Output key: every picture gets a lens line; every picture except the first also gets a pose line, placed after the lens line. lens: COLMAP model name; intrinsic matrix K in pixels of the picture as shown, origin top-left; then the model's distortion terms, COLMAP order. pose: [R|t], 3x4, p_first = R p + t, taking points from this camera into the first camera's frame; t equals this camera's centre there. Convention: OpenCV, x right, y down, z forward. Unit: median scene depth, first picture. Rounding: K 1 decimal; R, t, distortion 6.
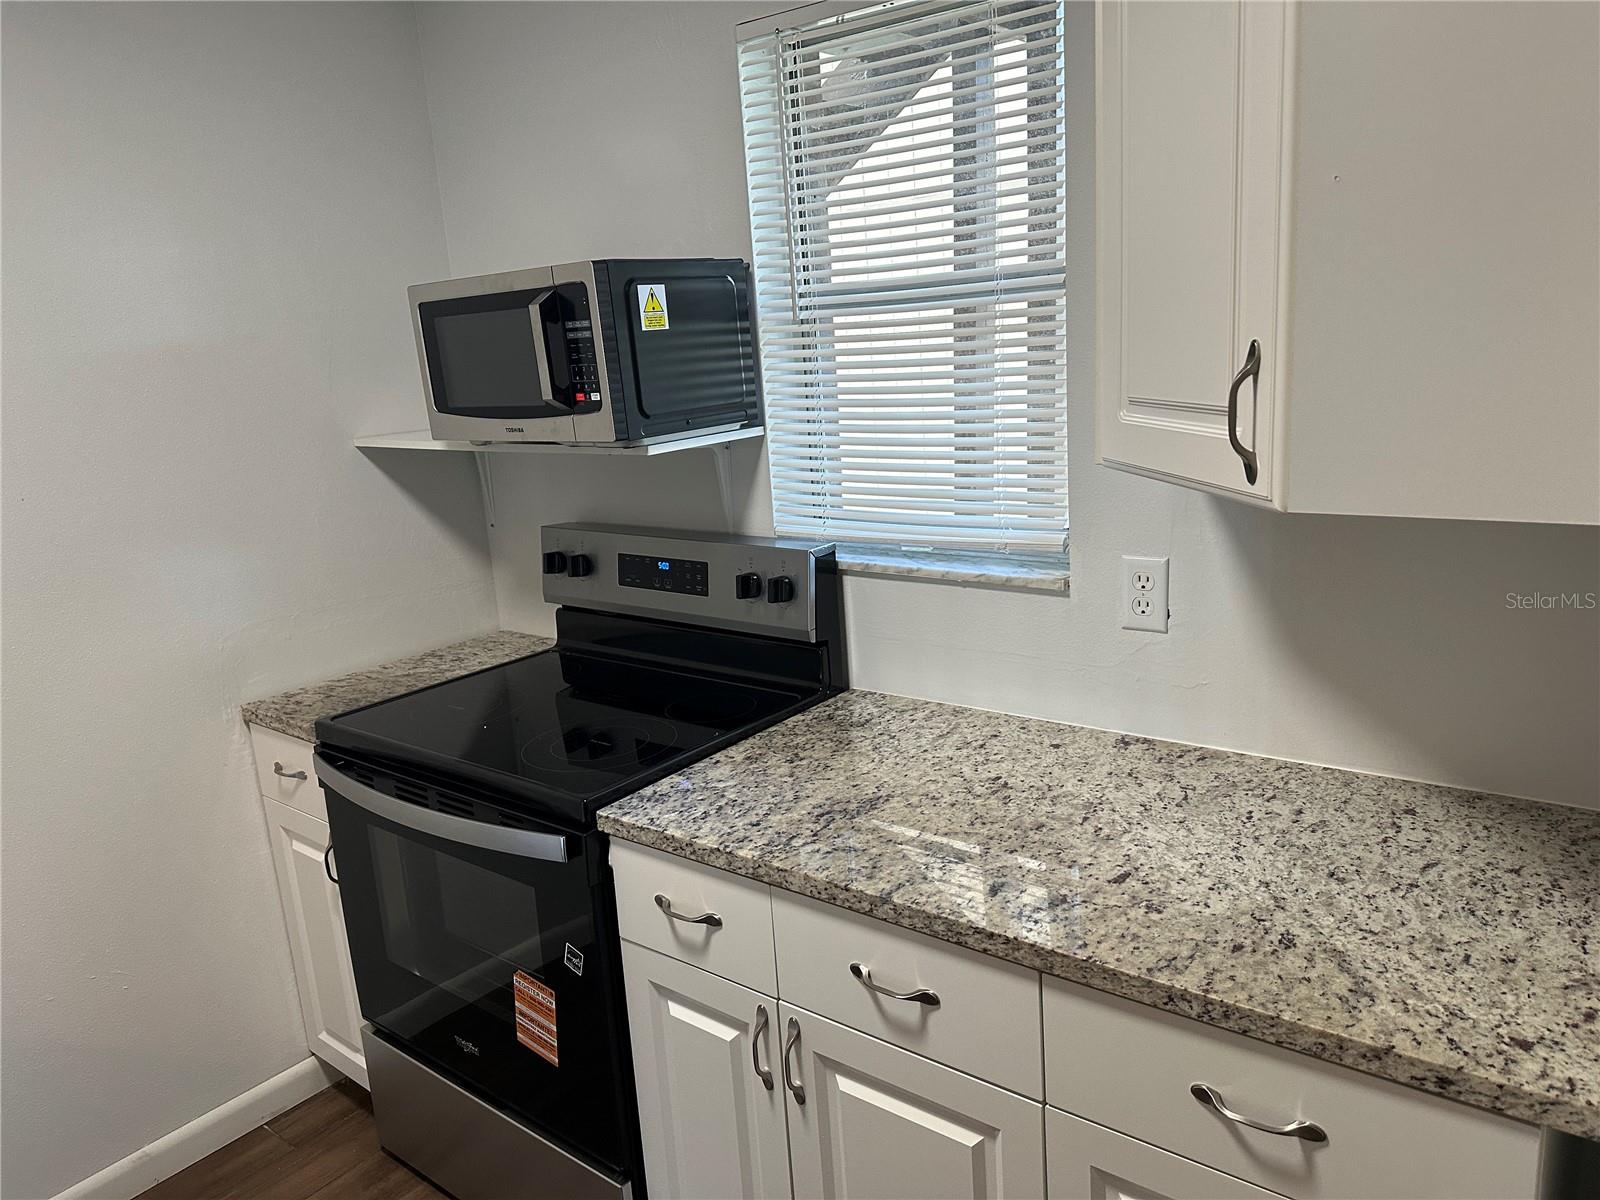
lens RADIAL K [[1107.9, 0, 803.6], [0, 1107.9, 608.3], [0, 0, 1]] dist [0.075174, -0.004061]
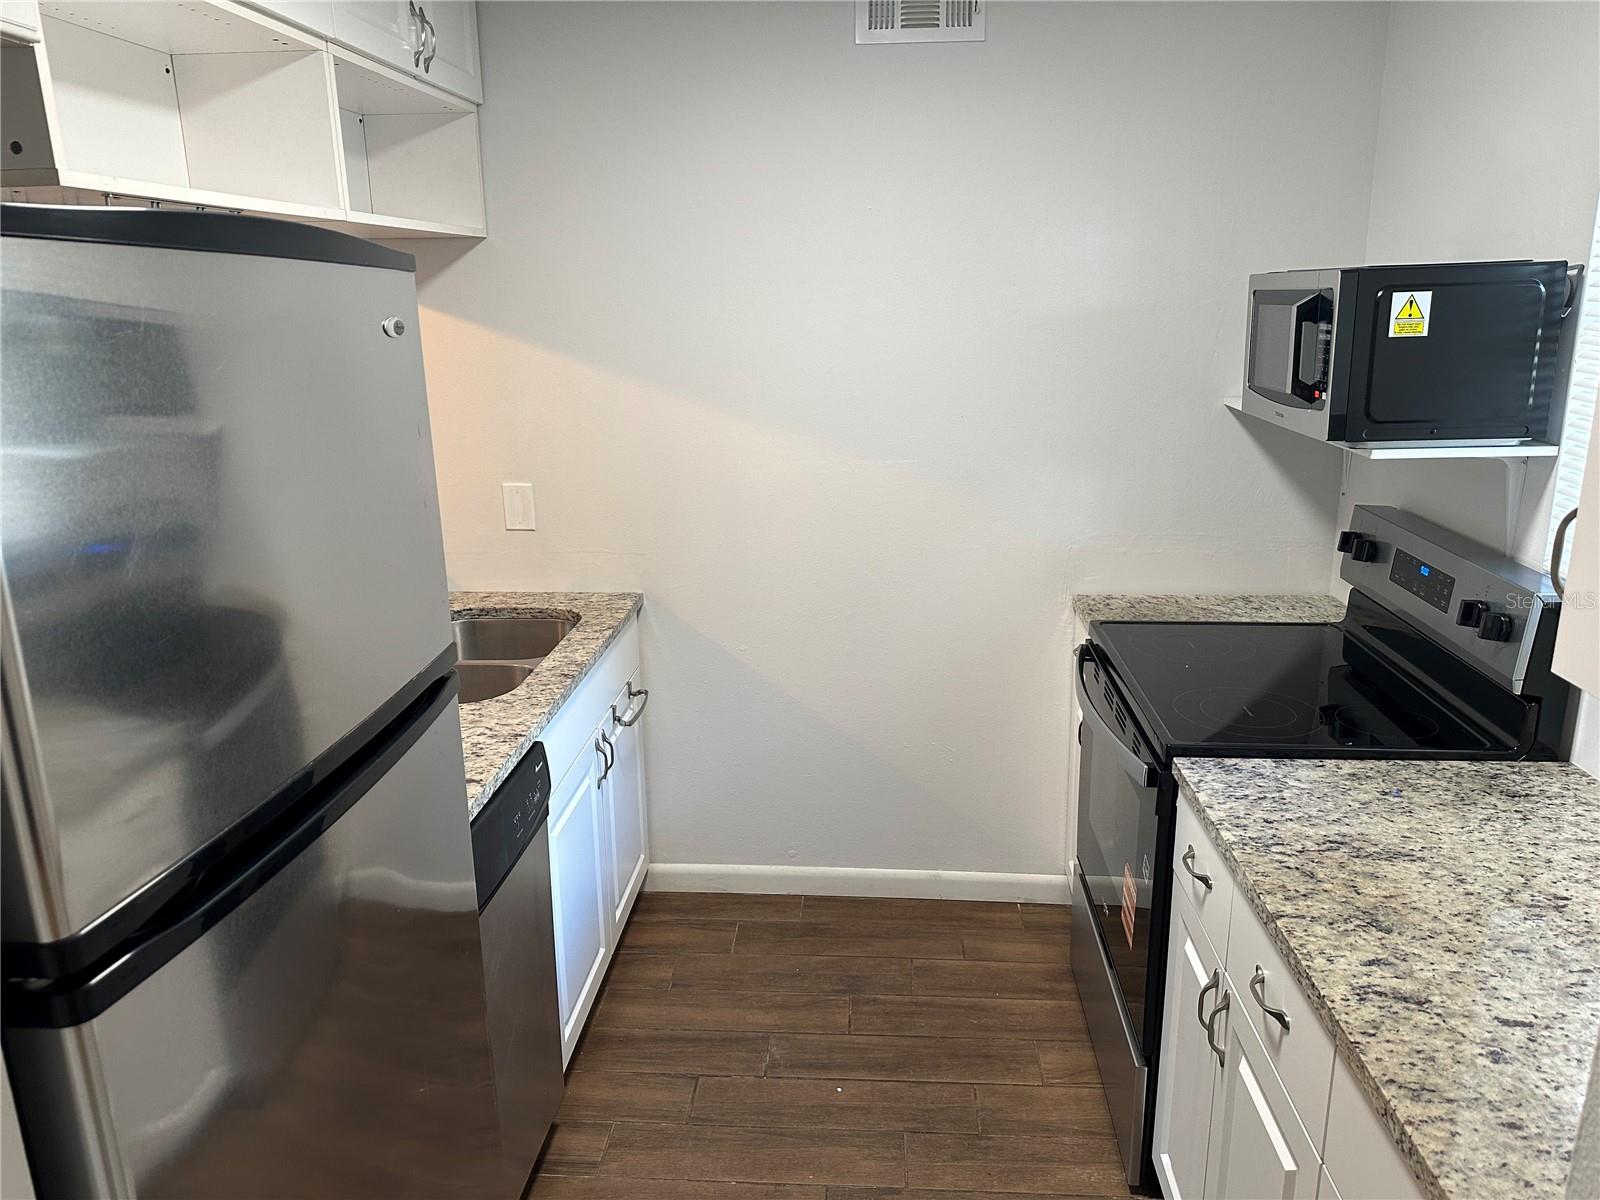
lens RADIAL K [[1127.3, 0, 802.0], [0, 1127.3, 599.9], [0, 0, 1]] dist [0.044812, -0.056499]
pose [[0.565037, 0.272193, -0.778873, 0.408497], [-0.214497, 0.960016, 0.179889, -0.090450], [0.796696, 0.065422, 0.600830, -0.019911]]
